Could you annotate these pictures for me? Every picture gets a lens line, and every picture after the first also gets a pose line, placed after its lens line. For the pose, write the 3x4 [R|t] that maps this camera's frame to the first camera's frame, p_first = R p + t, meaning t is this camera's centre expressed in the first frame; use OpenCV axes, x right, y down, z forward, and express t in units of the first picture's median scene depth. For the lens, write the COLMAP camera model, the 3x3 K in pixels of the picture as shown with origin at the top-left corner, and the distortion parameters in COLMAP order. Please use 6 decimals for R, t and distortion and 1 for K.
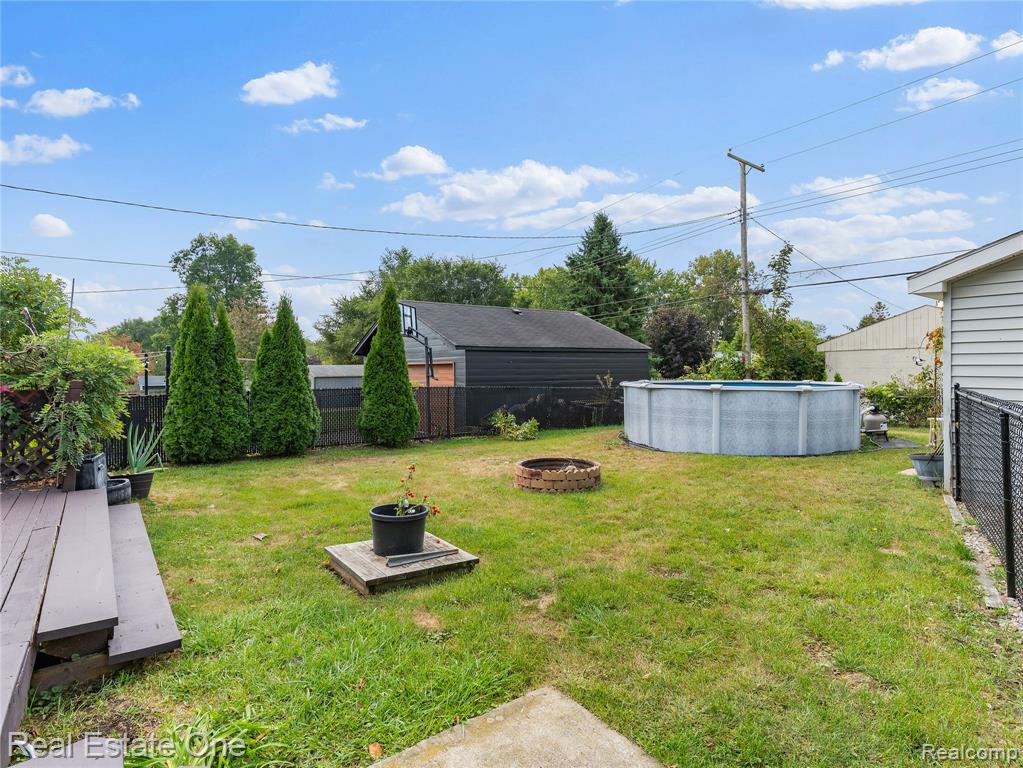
lens RADIAL K [[559.4, 0, 509.8], [0, 559.4, 357.5], [0, 0, 1]] dist [-0.000411, 0.000250]
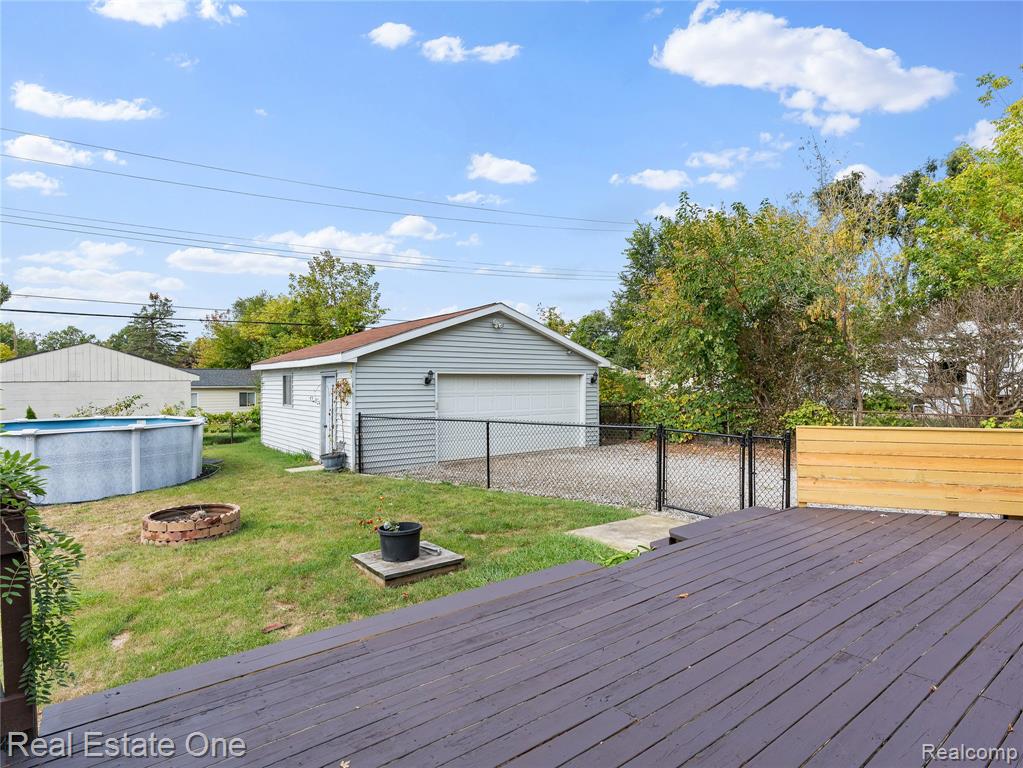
lens RADIAL K [[551.1, 0, 514.8], [0, 551.1, 382.2], [0, 0, 1]] dist [-0.003303, -0.000396]
pose [[-0.020712, 0.008333, 0.999751, -0.887683], [-0.010152, 0.999912, -0.008545, -0.036857], [-0.999734, -0.010327, -0.020626, 0.444584]]
